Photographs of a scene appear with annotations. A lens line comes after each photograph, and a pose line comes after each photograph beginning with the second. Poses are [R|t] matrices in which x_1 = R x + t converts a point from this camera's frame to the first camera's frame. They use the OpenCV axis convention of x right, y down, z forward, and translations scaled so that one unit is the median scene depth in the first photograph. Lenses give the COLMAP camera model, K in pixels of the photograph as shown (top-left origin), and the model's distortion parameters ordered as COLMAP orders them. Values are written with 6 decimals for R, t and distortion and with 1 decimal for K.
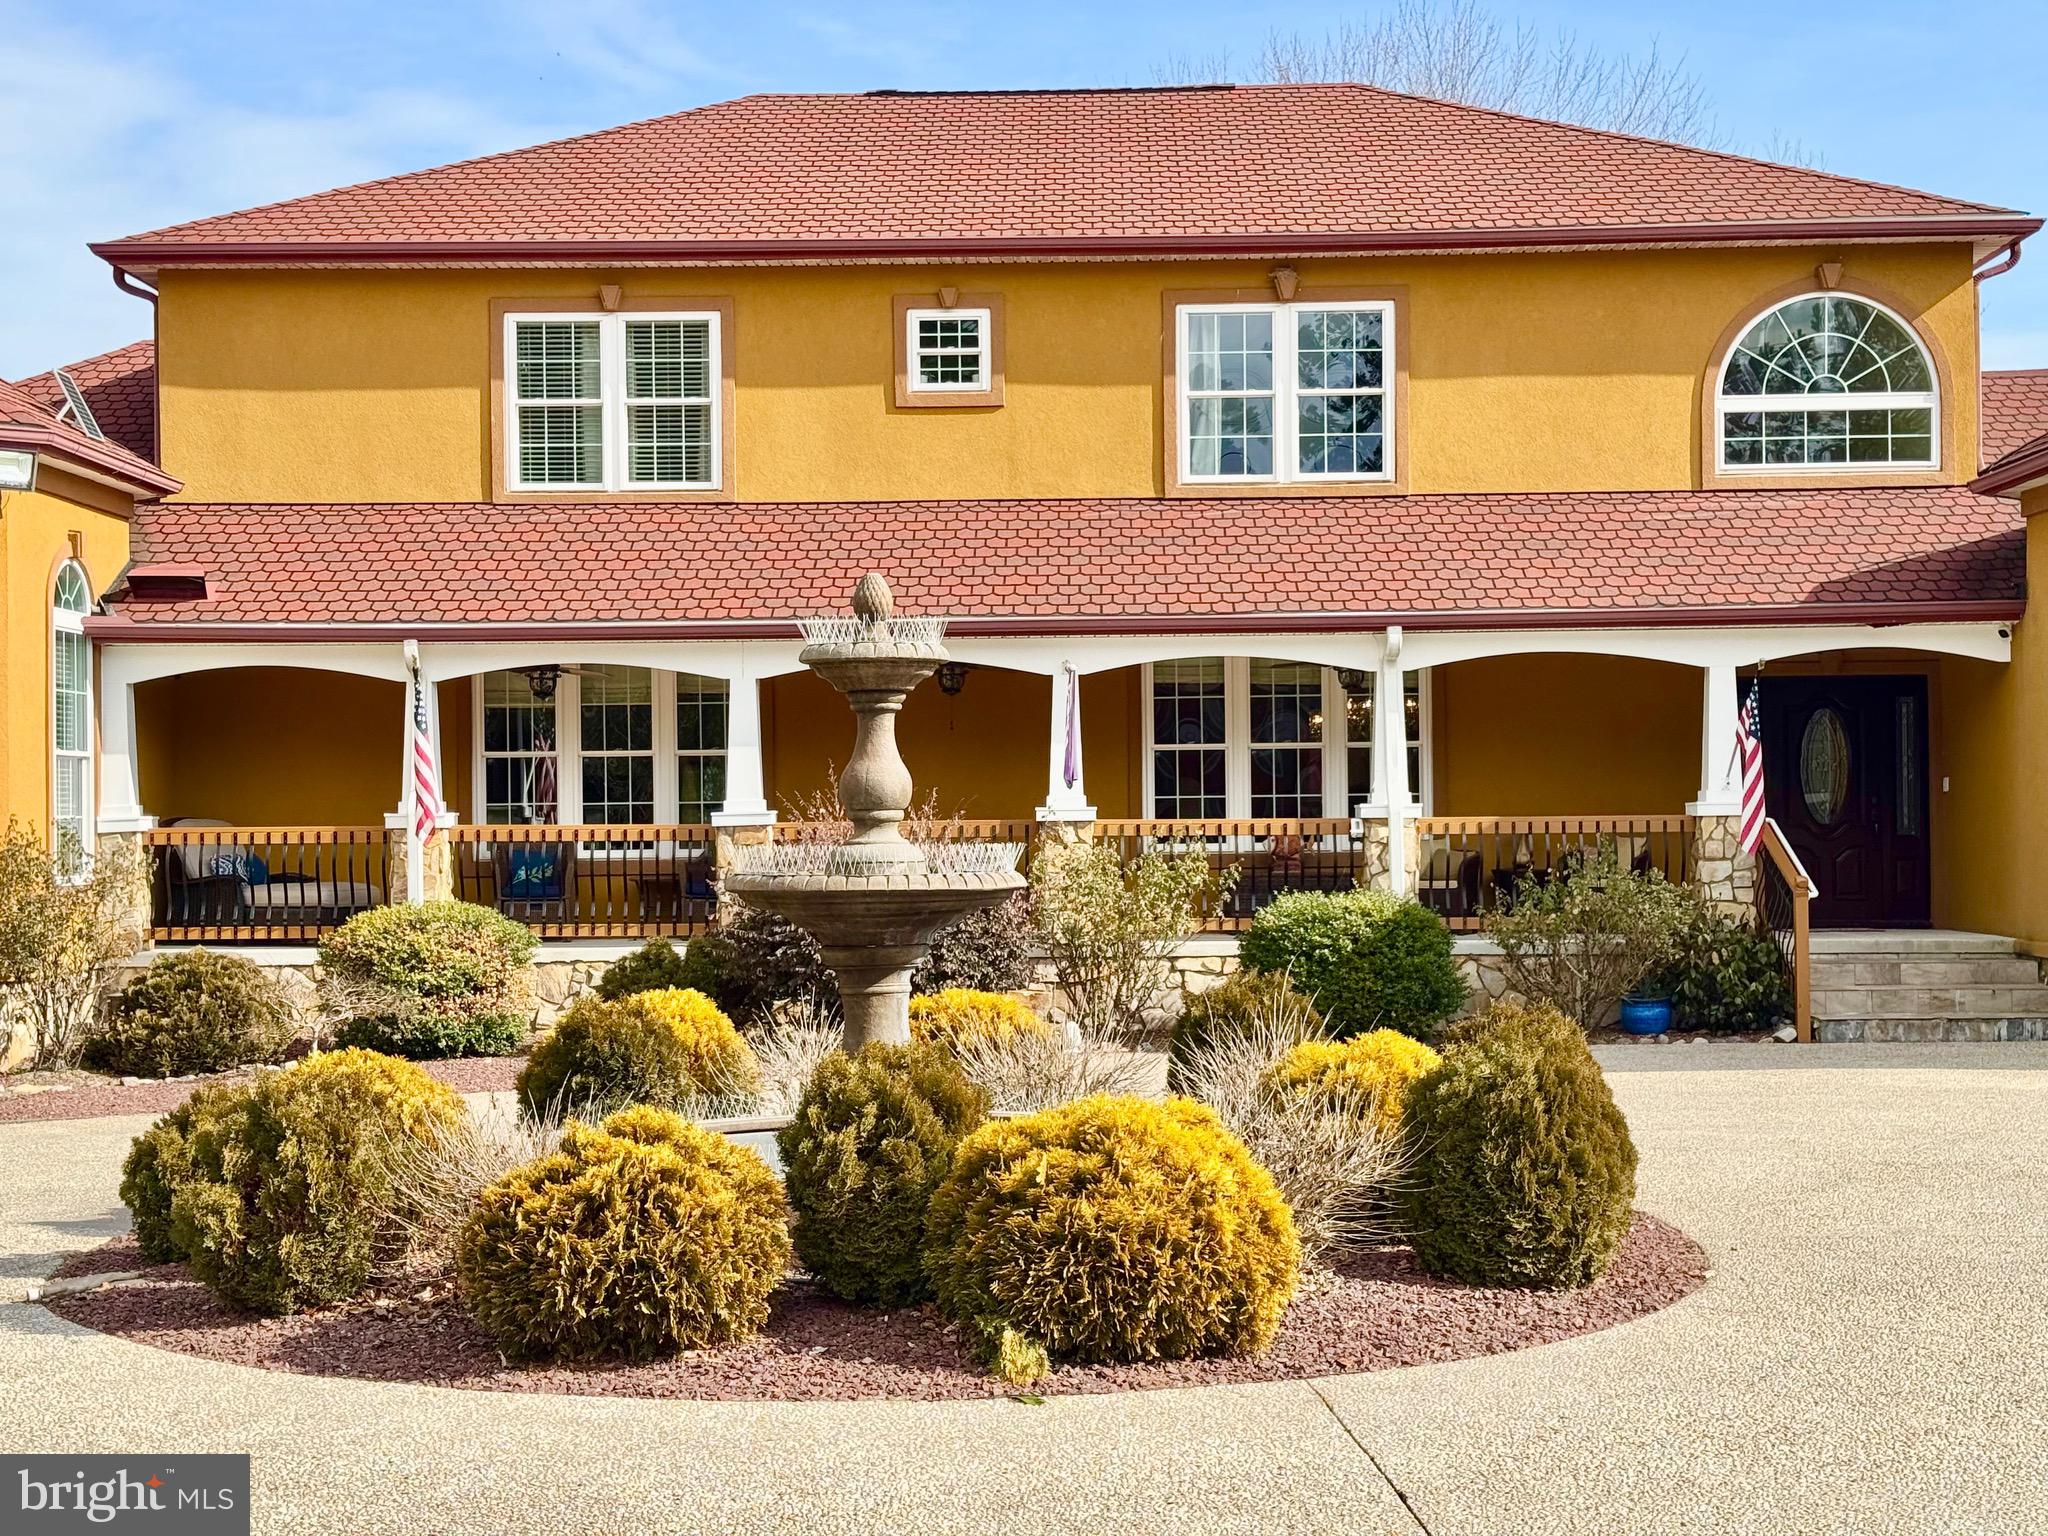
lens RADIAL K [[2863.1, 0, 1014.6], [0, 2863.1, 772.0], [0, 0, 1]] dist [0.102344, -0.001394]
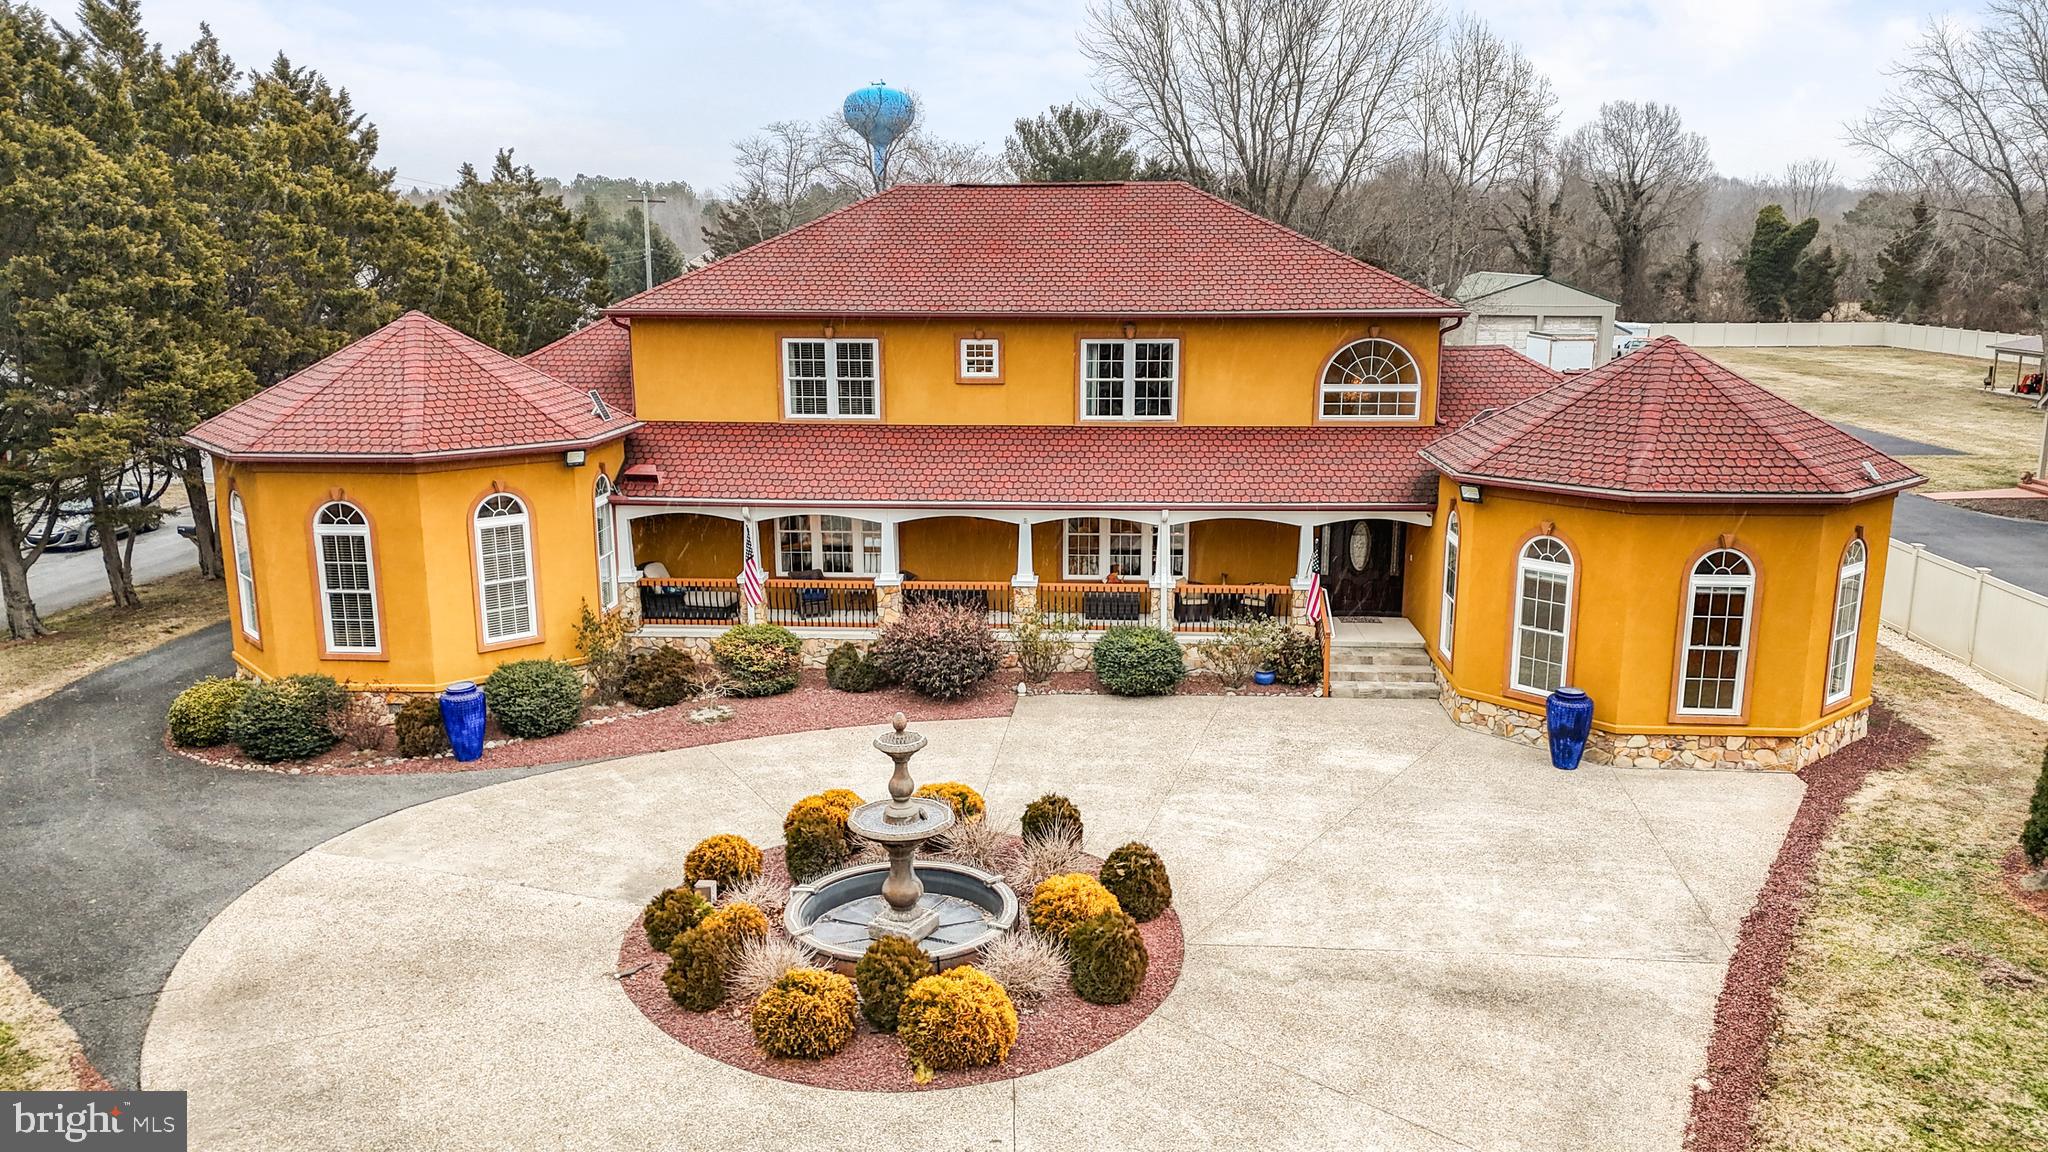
lens RADIAL K [[1513.4, 0, 1027.9], [0, 1513.4, 572.0], [0, 0, 1]] dist [0.081808, -0.079934]
pose [[0.999321, 0.014115, -0.034028, 0.057980], [-0.005950, 0.973404, 0.229018, -0.257582], [0.036356, -0.228661, 0.972827, -0.190340]]
